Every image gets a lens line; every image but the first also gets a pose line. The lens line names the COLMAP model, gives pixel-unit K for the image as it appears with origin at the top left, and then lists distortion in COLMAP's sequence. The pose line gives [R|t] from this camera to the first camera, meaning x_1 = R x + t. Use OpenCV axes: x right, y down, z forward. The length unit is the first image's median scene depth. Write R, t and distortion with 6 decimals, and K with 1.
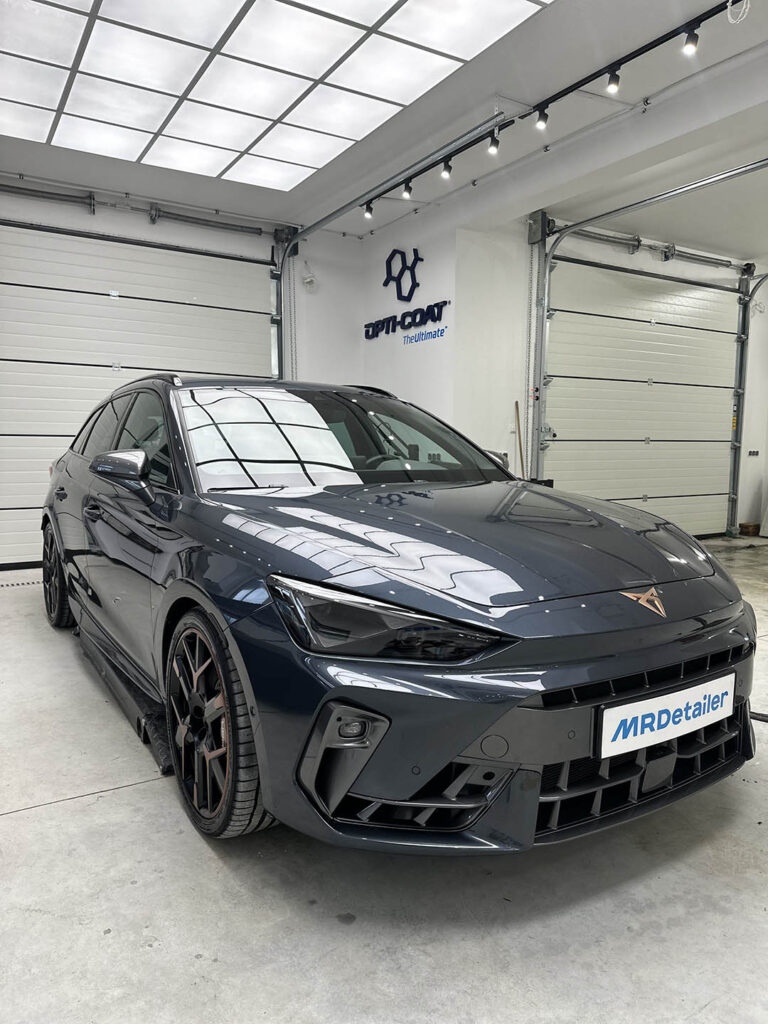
lens RADIAL K [[713.4, 0, 372.9], [0, 713.4, 533.0], [0, 0, 1]] dist [0.008184, -0.014520]
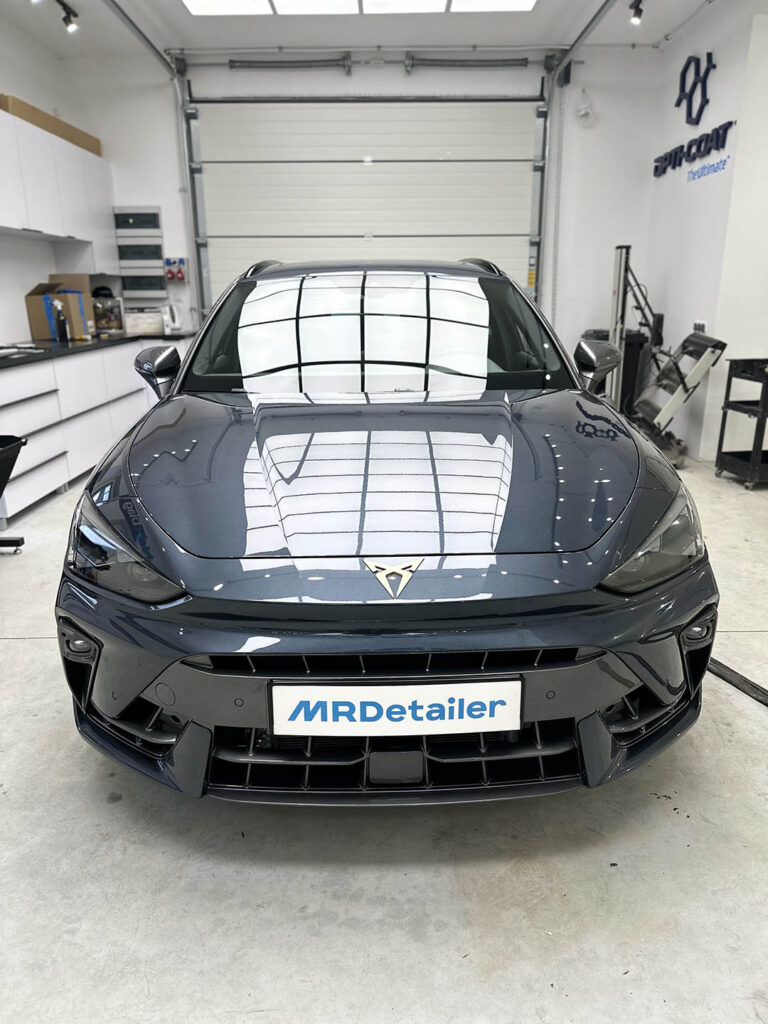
lens RADIAL K [[713.4, 0, 387.3], [0, 713.4, 512.5], [0, 0, 1]] dist [0.008184, -0.014520]
pose [[0.856731, 0.137684, -0.497047, 0.719713], [-0.046002, 0.980268, 0.192247, -0.123619], [0.513709, -0.141839, 0.846159, 0.279951]]
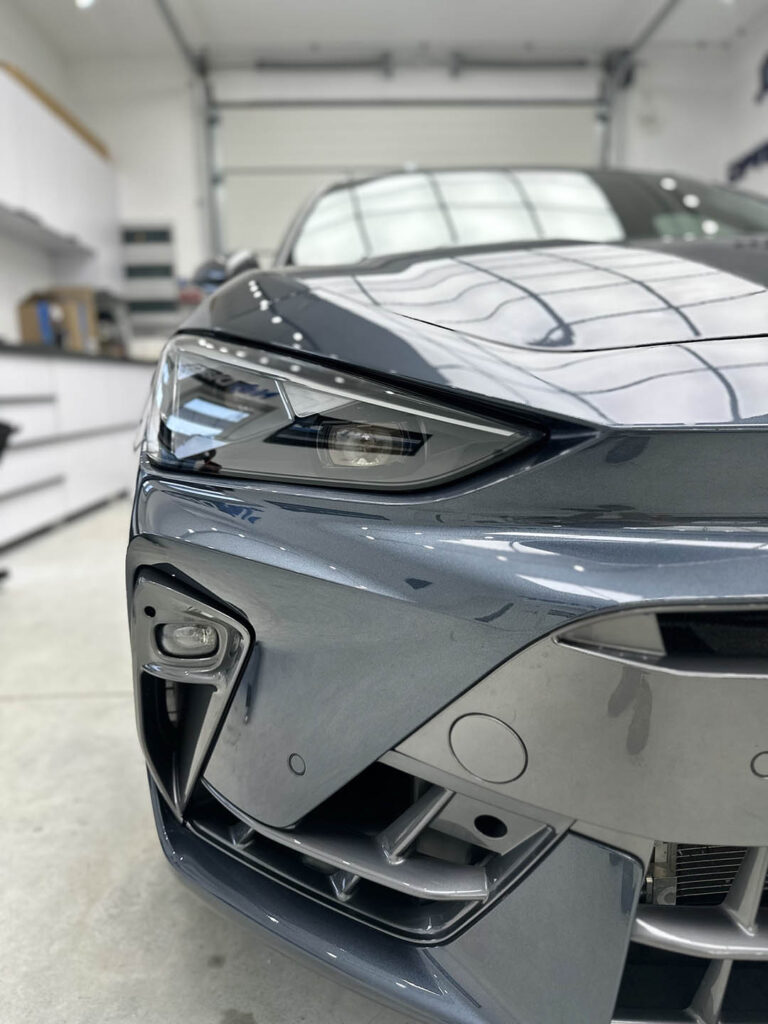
lens RADIAL K [[713.4, 0, 376.0], [0, 713.4, 522.9], [0, 0, 1]] dist [0.008184, -0.014520]
pose [[0.868262, 0.060743, -0.492372, 0.223986], [-0.028490, 0.996943, 0.072752, 0.140854], [0.495286, -0.049140, 0.867339, 0.554619]]
